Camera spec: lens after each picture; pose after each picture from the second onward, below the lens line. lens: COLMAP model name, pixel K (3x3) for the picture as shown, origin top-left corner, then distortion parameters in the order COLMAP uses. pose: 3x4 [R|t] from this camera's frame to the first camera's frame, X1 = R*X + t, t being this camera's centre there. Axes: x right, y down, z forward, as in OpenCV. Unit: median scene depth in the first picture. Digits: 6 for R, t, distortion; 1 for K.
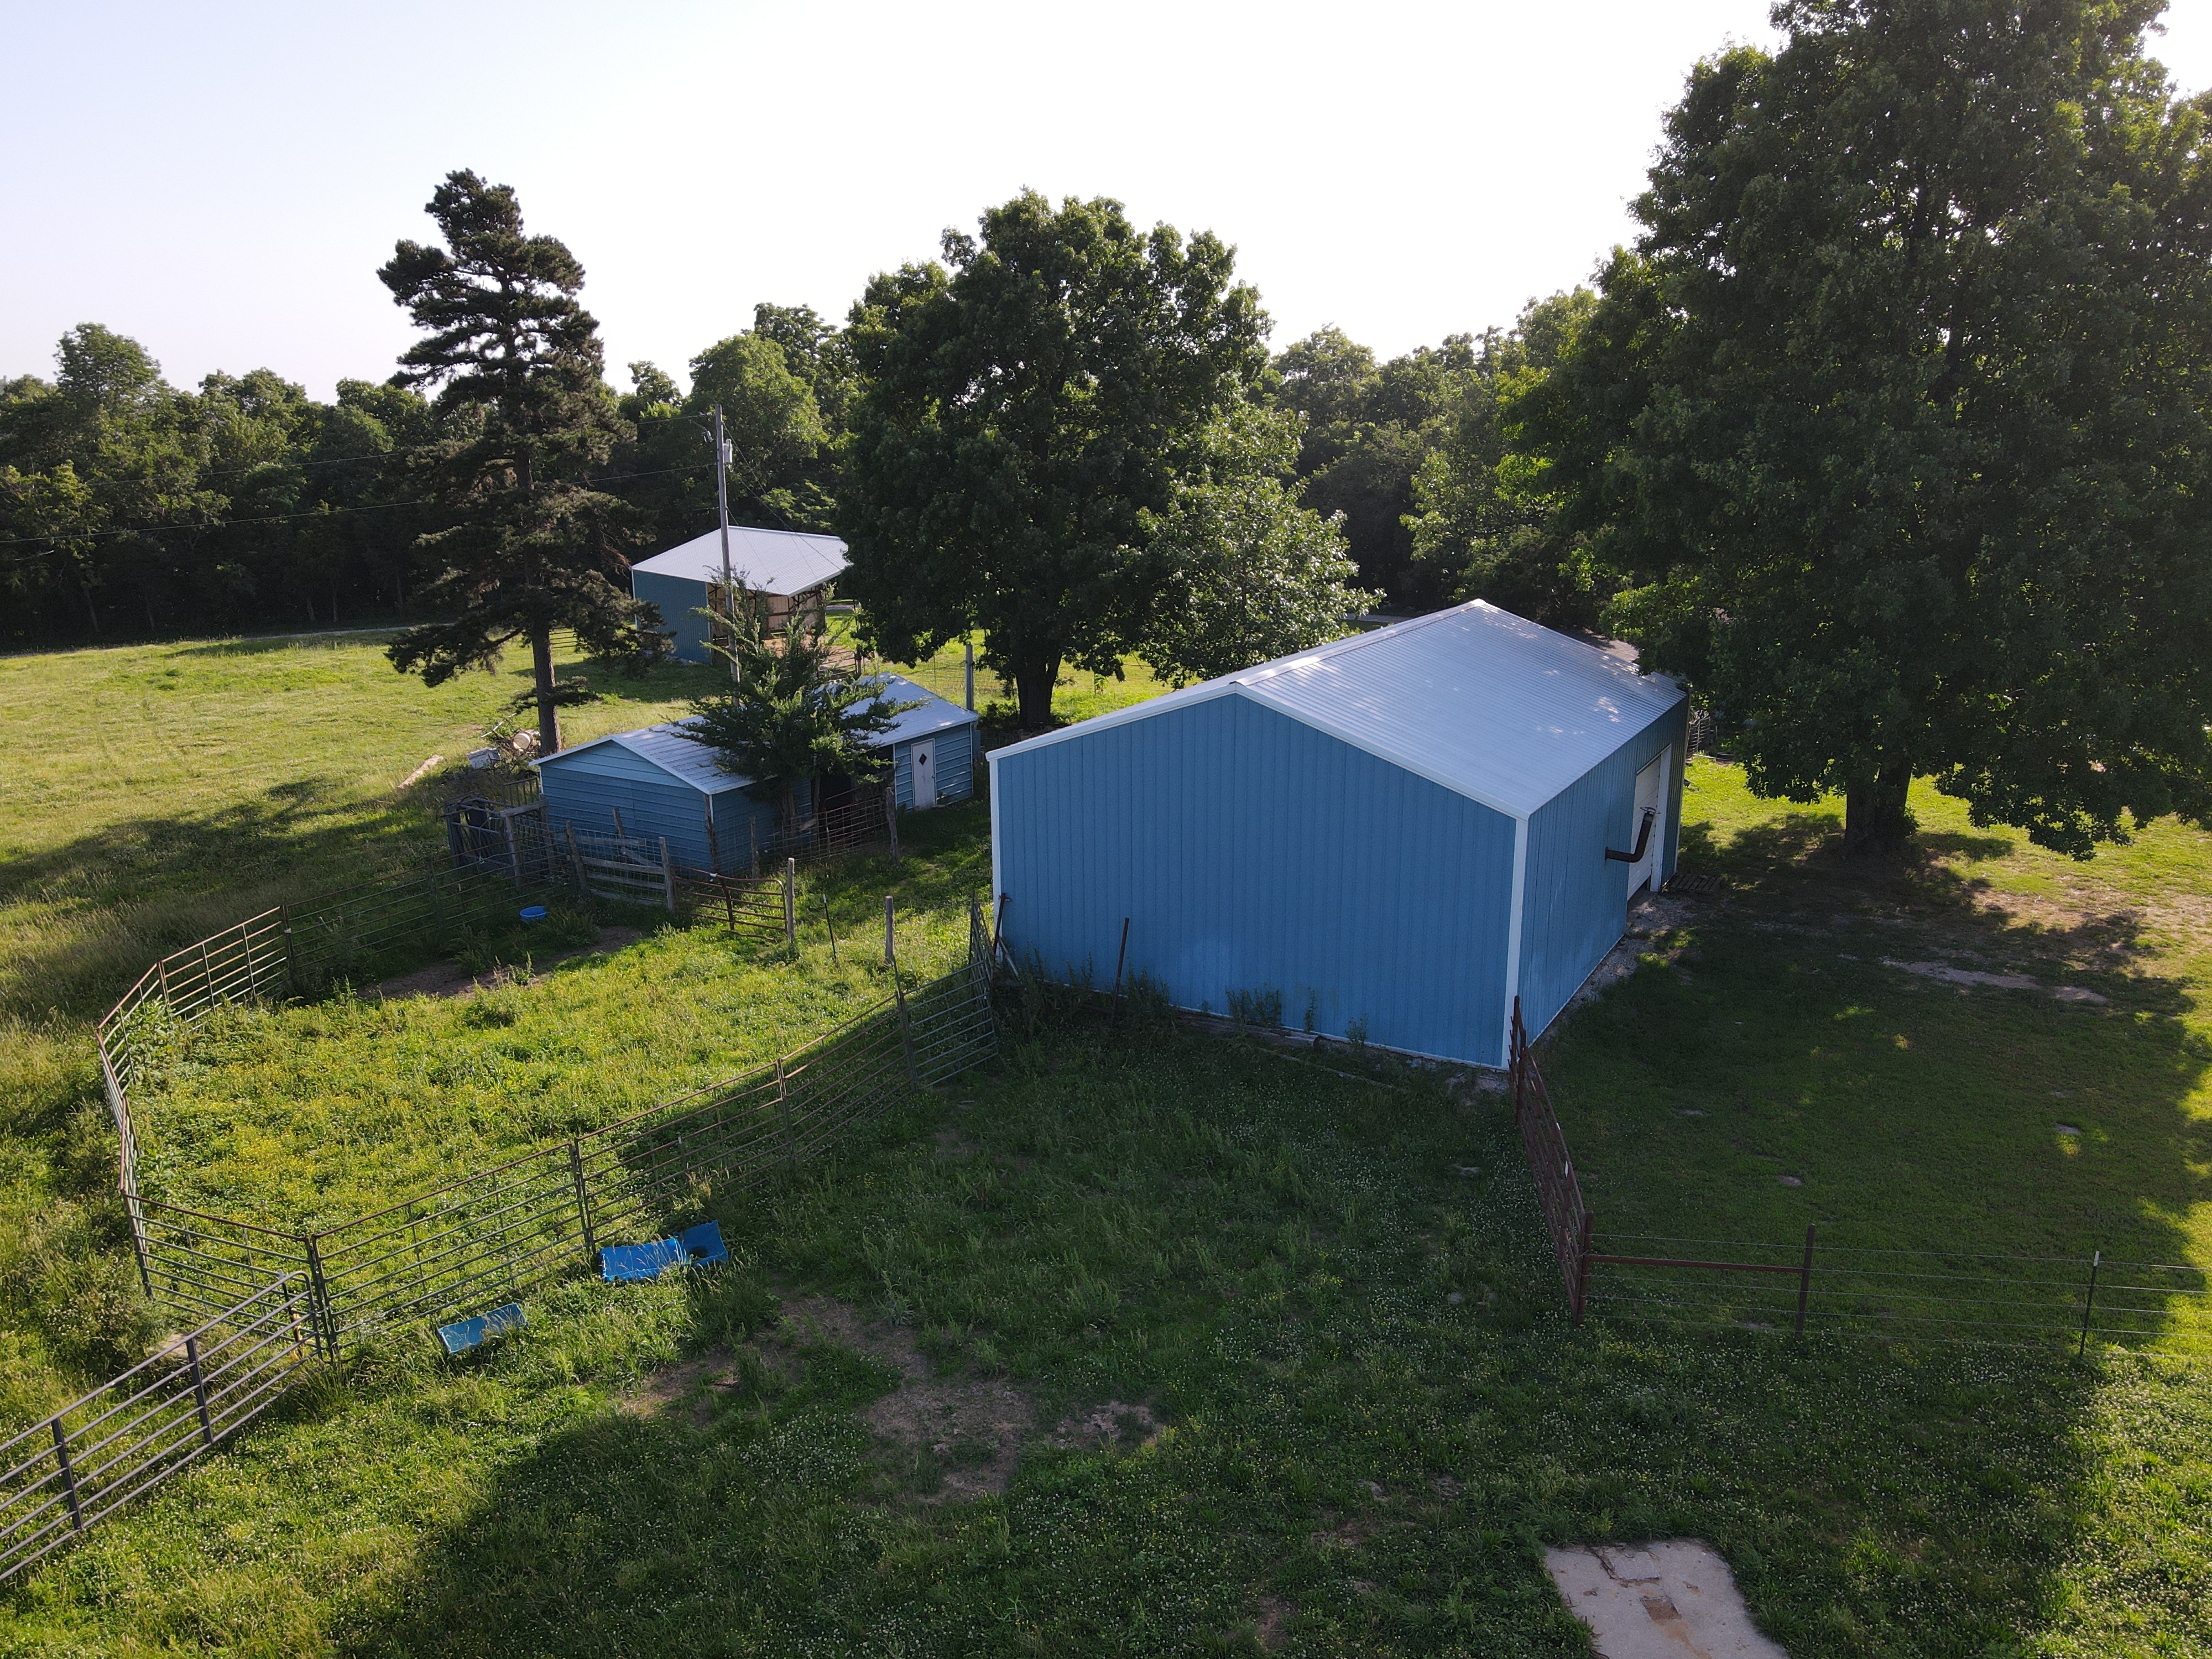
lens RADIAL K [[1624.7, 0, 1105.0], [0, 1624.7, 842.5], [0, 0, 1]] dist [-0.009087, 0.035189]
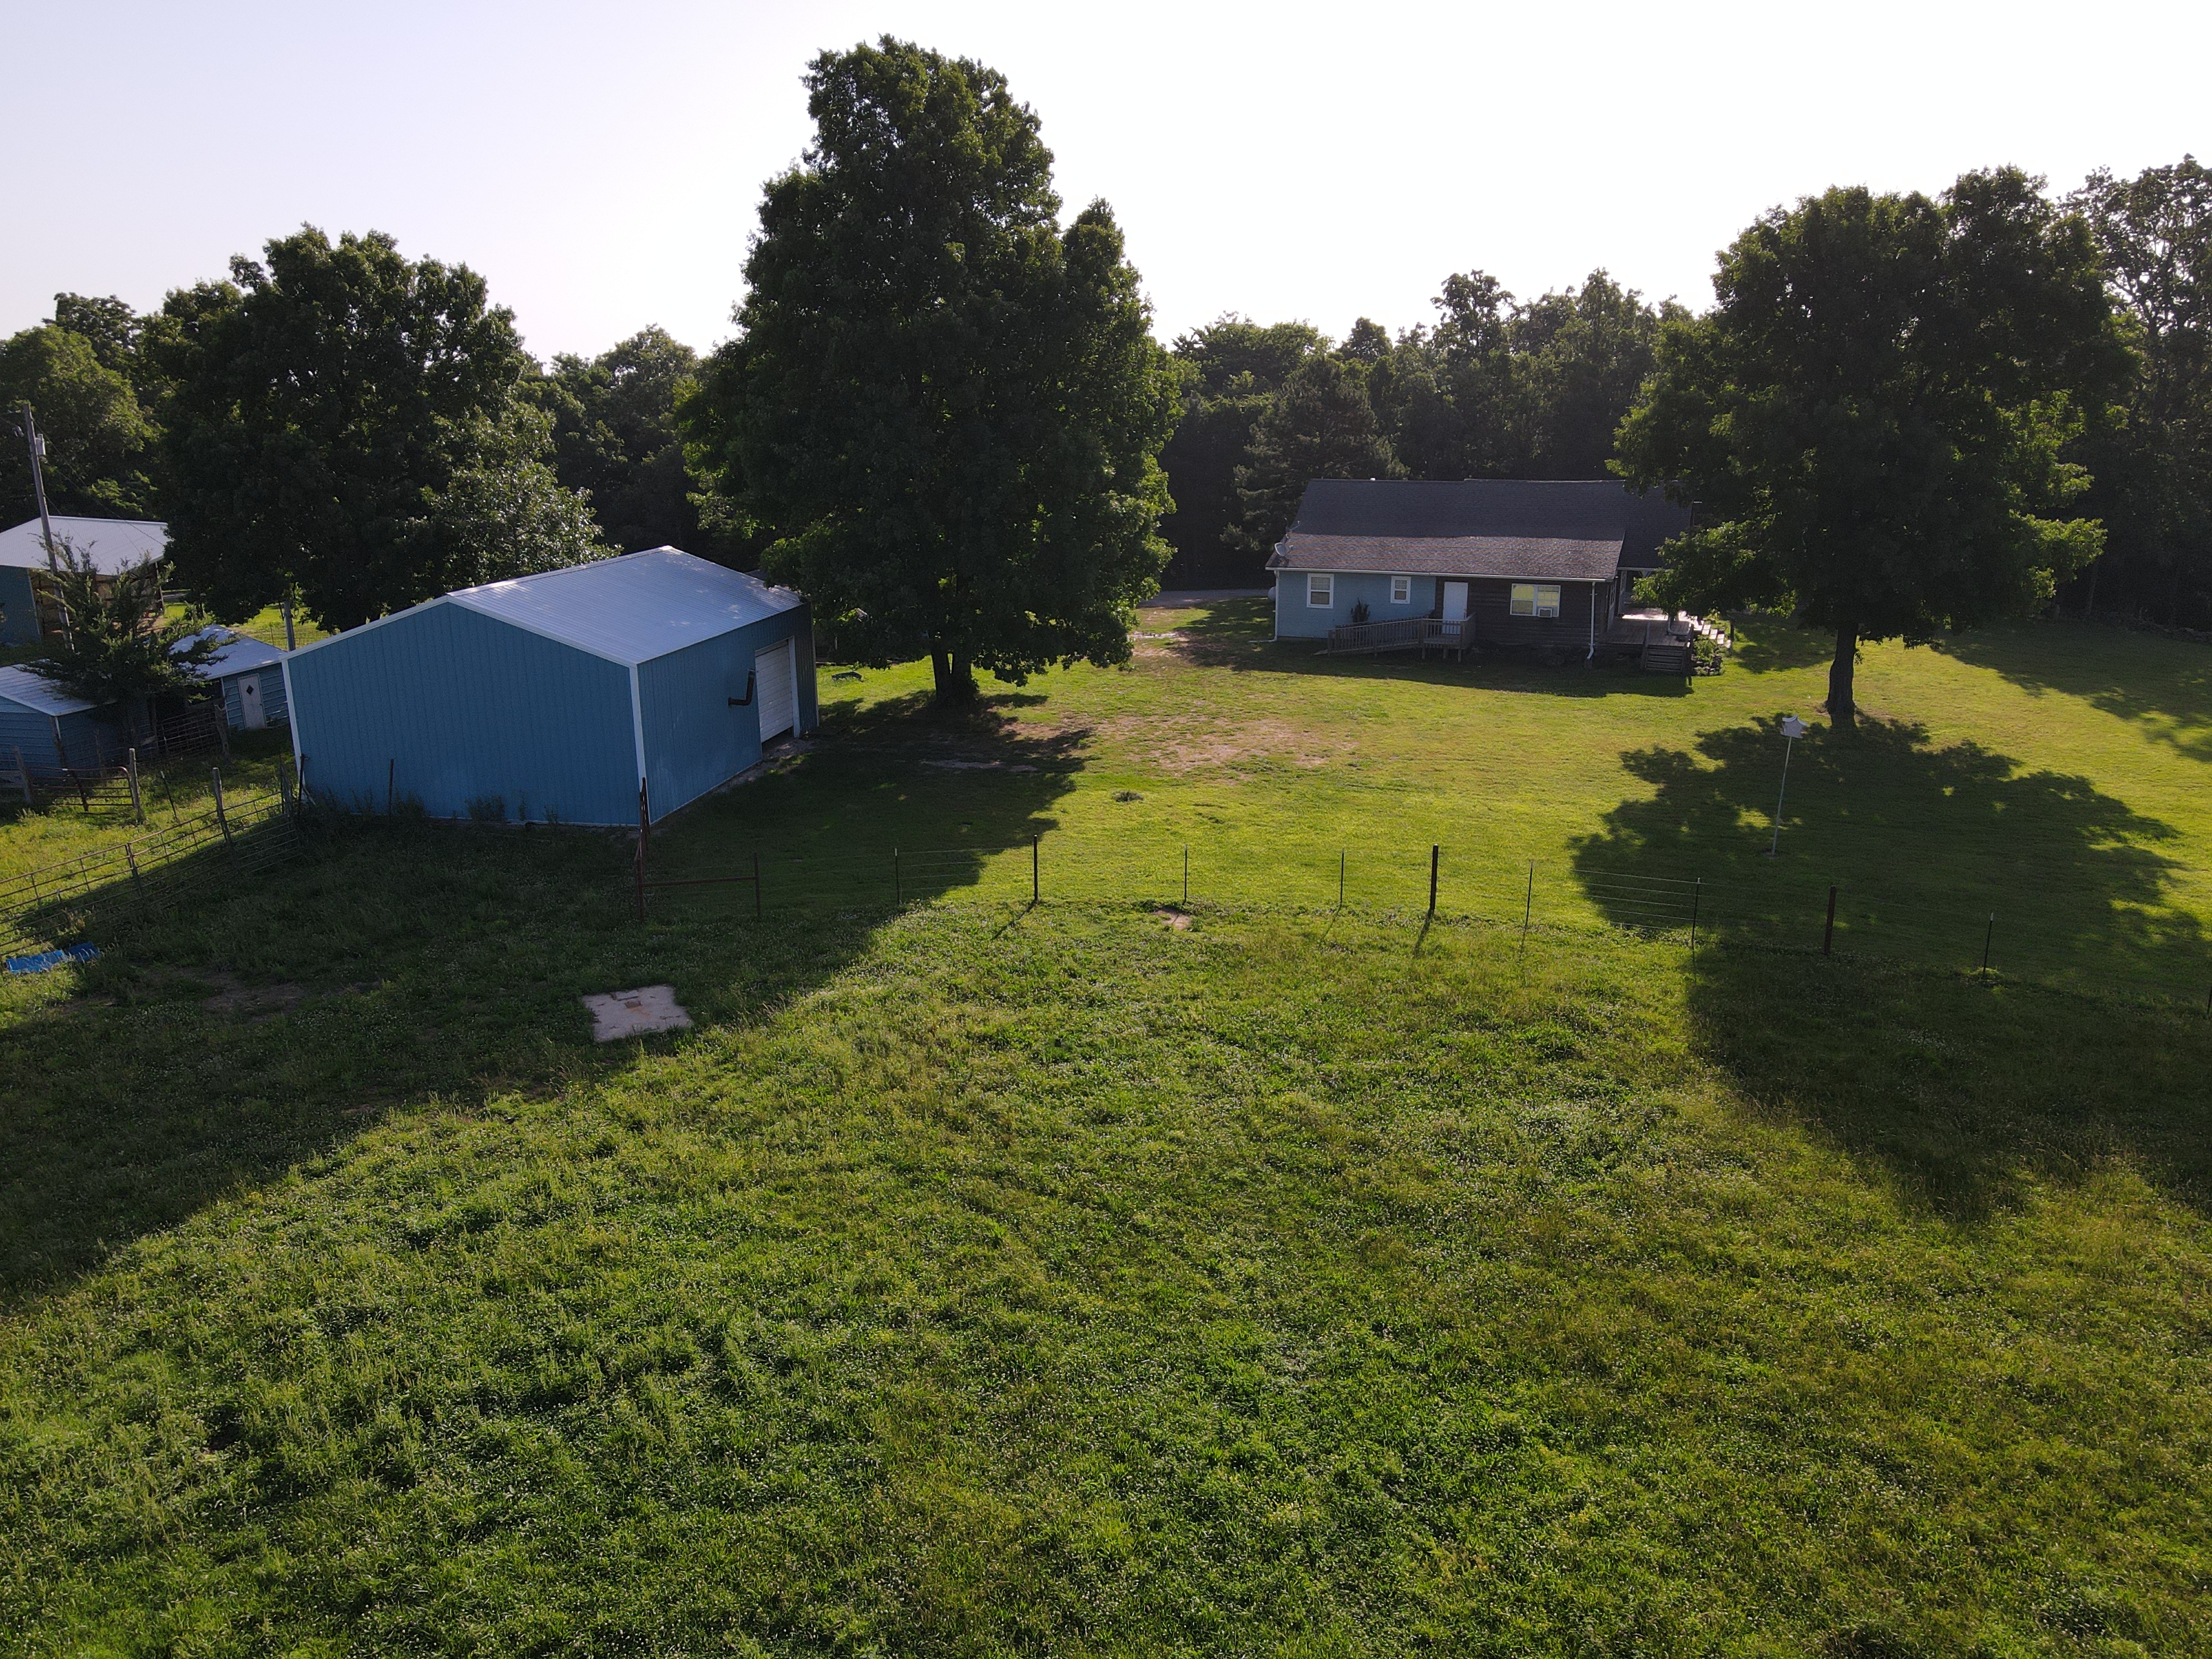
lens RADIAL K [[1656.3, 0, 1104.3], [0, 1656.3, 853.0], [0, 0, 1]] dist [0.057799, -0.054335]
pose [[0.945402, -0.089827, 0.313283, 0.093082], [0.087333, 0.995936, 0.022016, 0.100837], [-0.313987, 0.006546, 0.949405, -0.426419]]
